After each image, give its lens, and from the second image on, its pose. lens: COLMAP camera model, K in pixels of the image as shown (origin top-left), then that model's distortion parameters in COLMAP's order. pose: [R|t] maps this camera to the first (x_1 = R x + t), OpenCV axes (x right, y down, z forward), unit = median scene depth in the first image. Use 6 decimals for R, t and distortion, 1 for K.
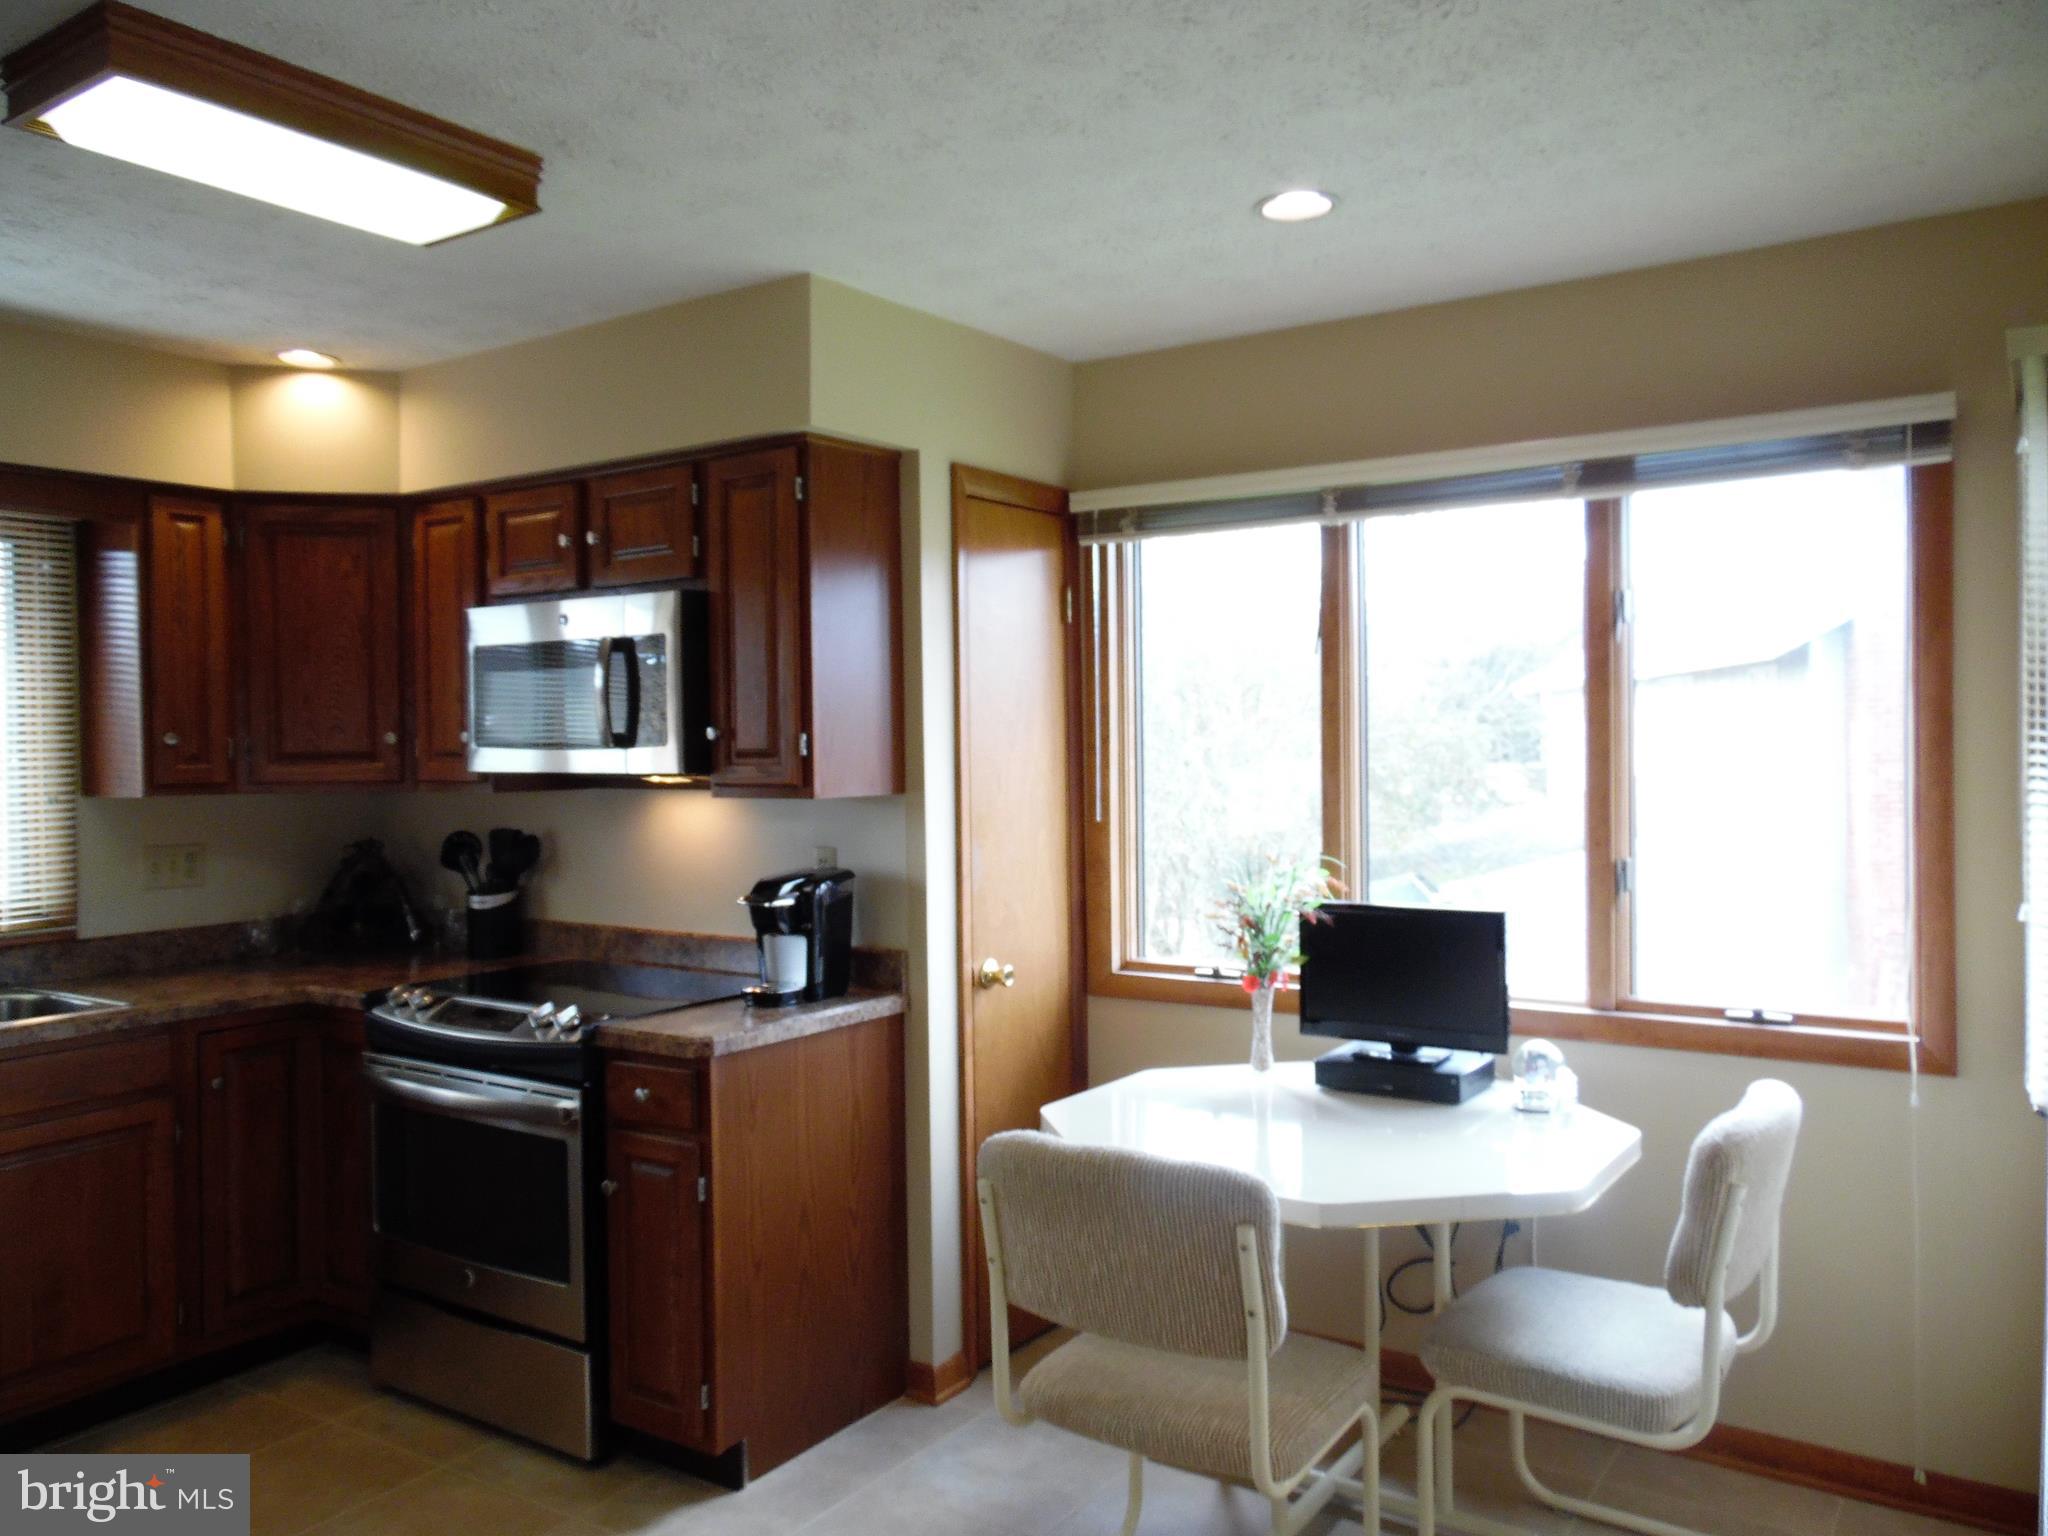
lens RADIAL K [[1549.9, 0, 1030.3], [0, 1549.9, 767.6], [0, 0, 1]] dist [-0.027803, 0.076200]
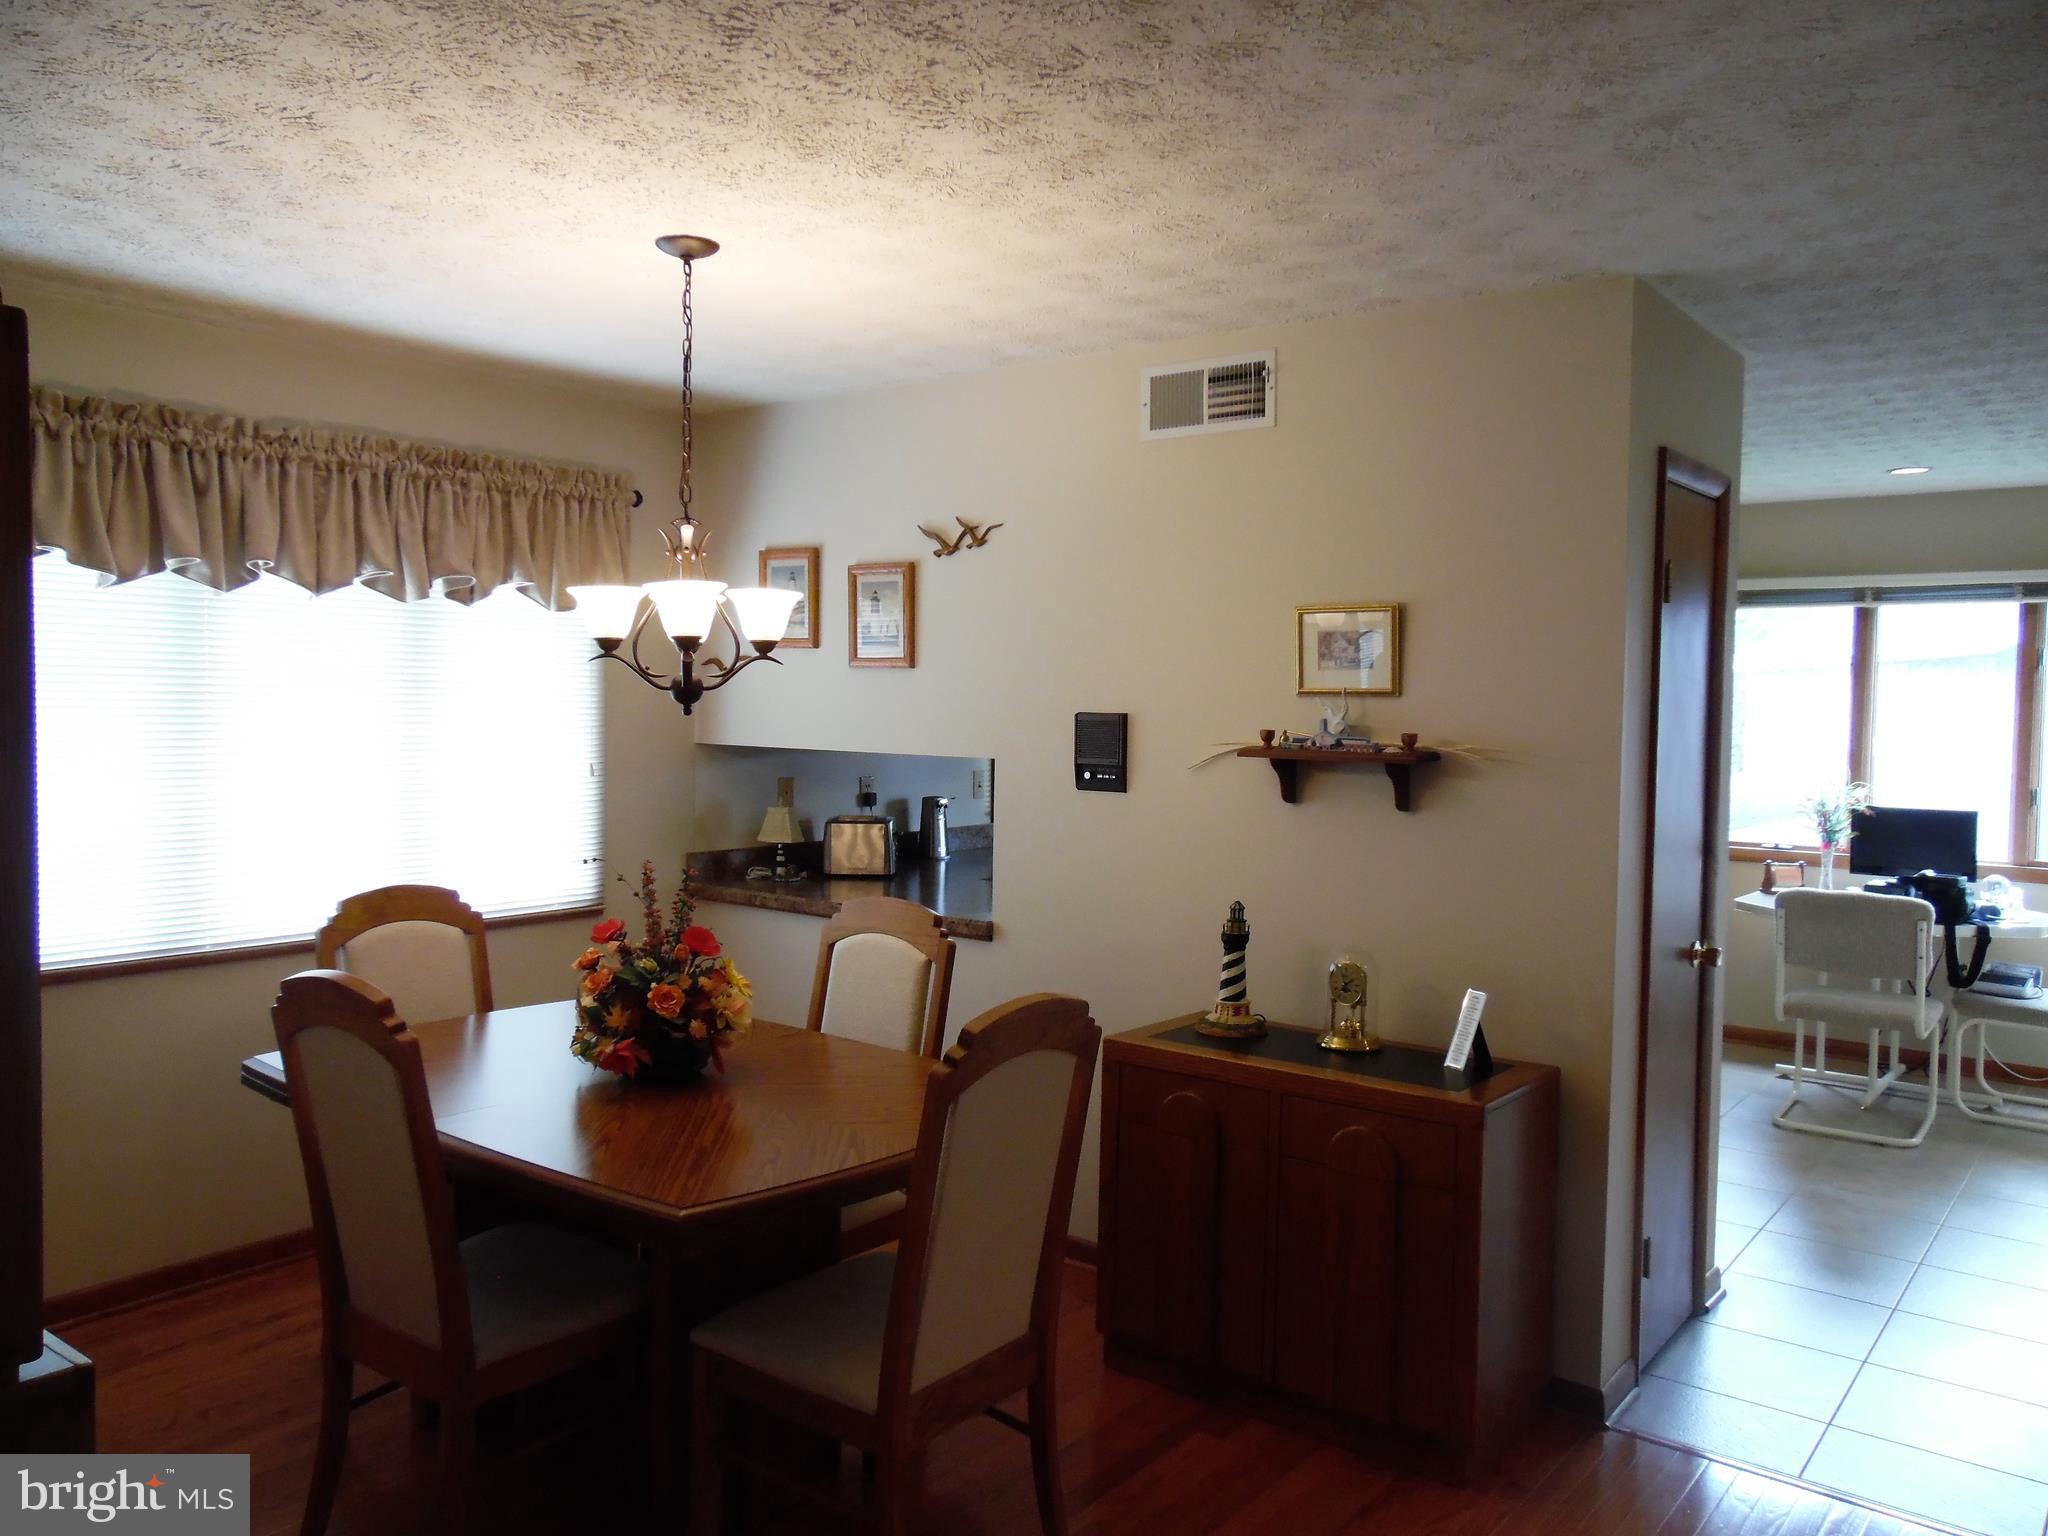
lens RADIAL K [[1549.9, 0, 1022.1], [0, 1549.9, 757.3], [0, 0, 1]] dist [-0.027803, 0.076200]
pose [[0.996680, 0.033772, -0.074079, -0.717492], [-0.031968, 0.999166, 0.025408, 0.011196], [0.074875, -0.022955, 0.996929, -1.002964]]
